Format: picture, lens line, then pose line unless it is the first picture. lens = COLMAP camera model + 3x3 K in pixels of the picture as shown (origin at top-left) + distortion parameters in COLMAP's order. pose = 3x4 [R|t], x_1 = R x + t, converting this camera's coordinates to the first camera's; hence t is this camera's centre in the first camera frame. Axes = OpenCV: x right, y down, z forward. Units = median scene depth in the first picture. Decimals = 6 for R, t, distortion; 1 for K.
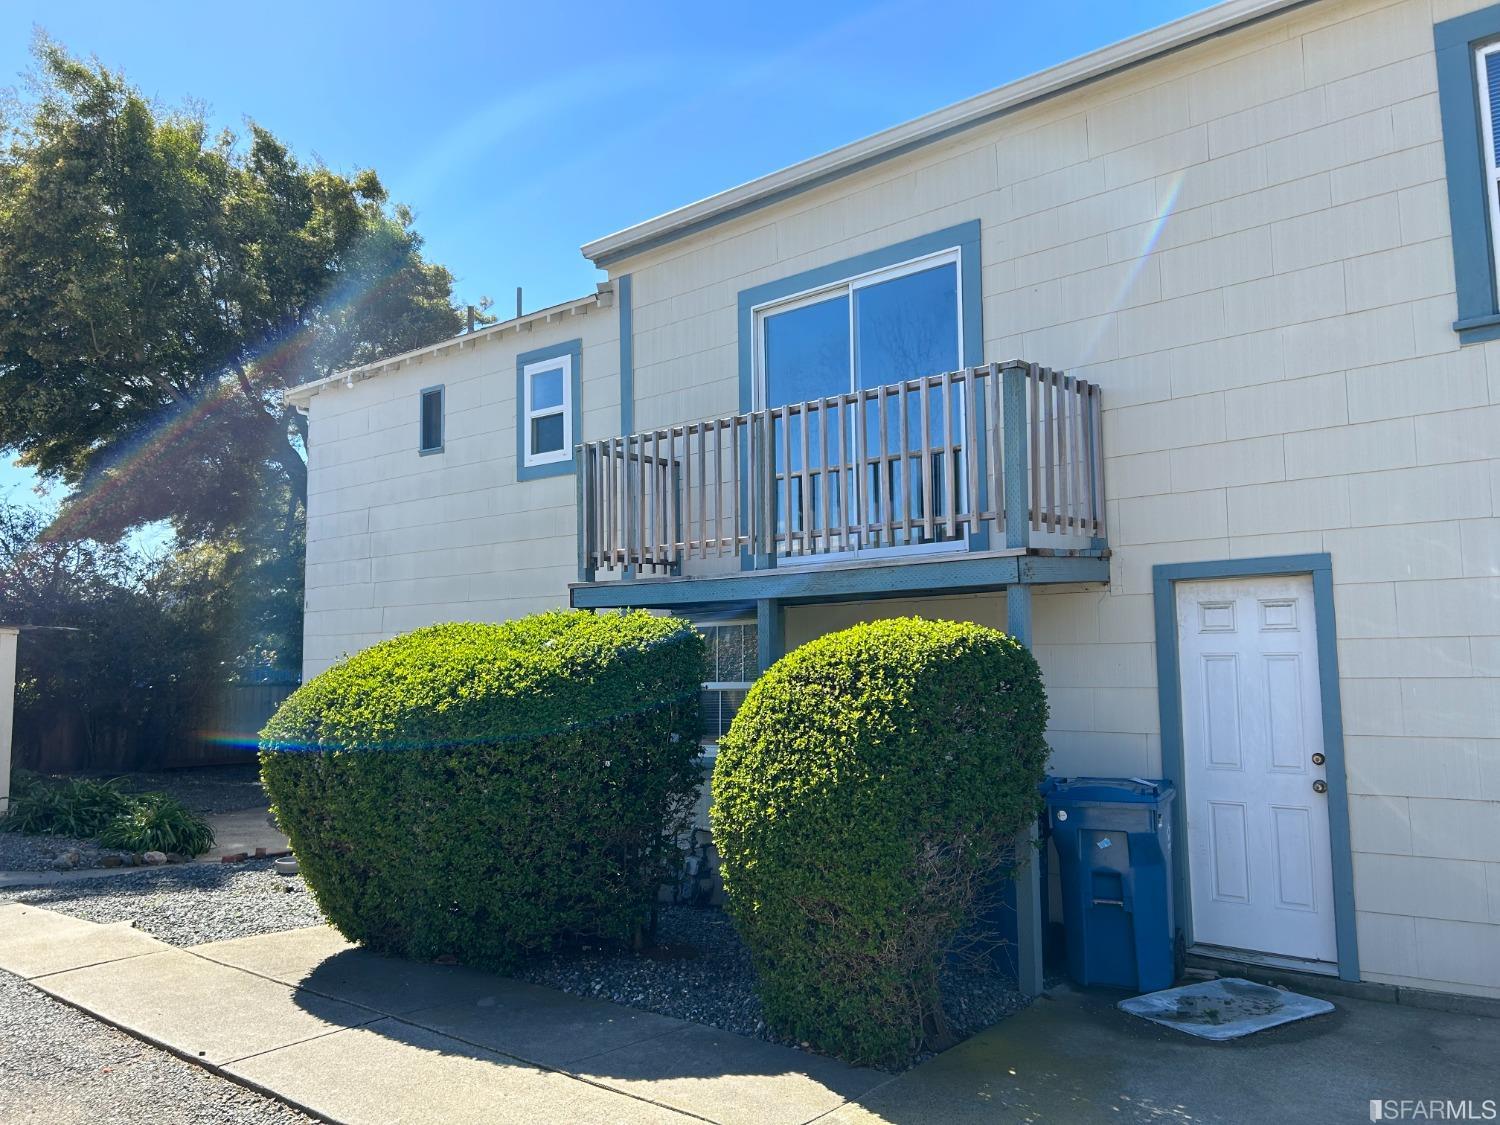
lens RADIAL K [[1122.4, 0, 784.2], [0, 1122.4, 569.1], [0, 0, 1]] dist [0.035376, -0.020511]
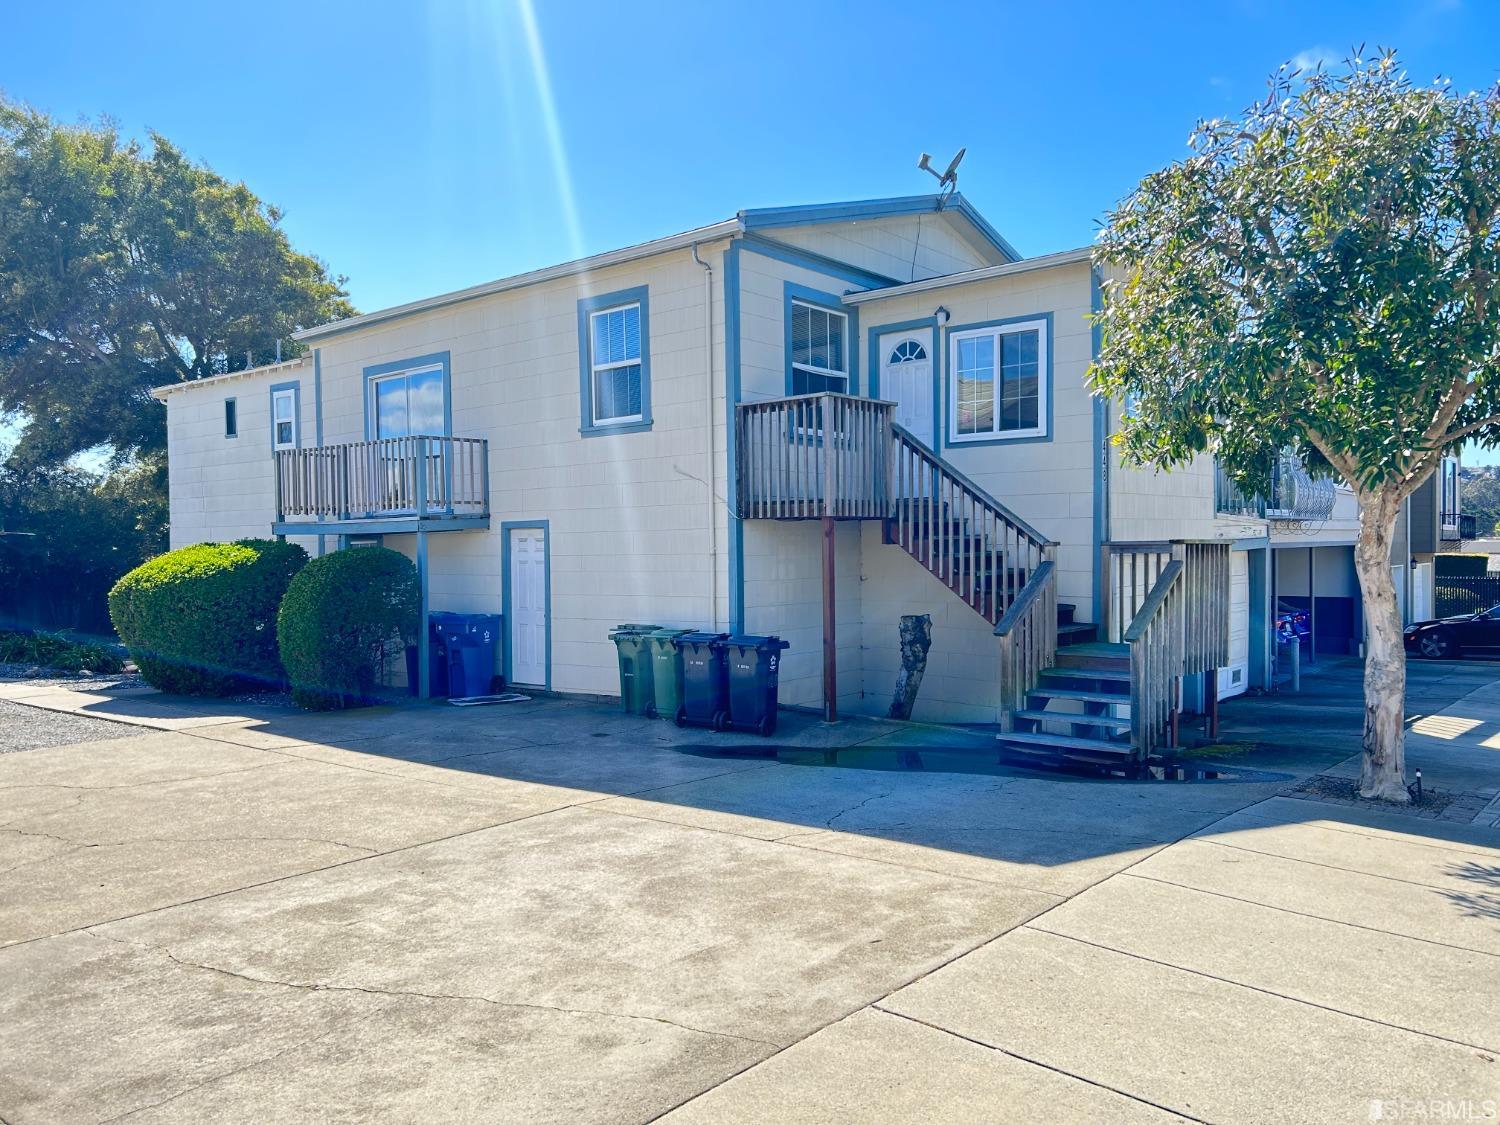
lens RADIAL K [[1122.4, 0, 753.8], [0, 1122.4, 575.8], [0, 0, 1]] dist [0.035376, -0.020511]
pose [[0.999964, 0.007525, -0.004024, 0.434509], [-0.007076, 0.994766, 0.101933, -0.066526], [0.004770, -0.101901, 0.994783, -0.640894]]
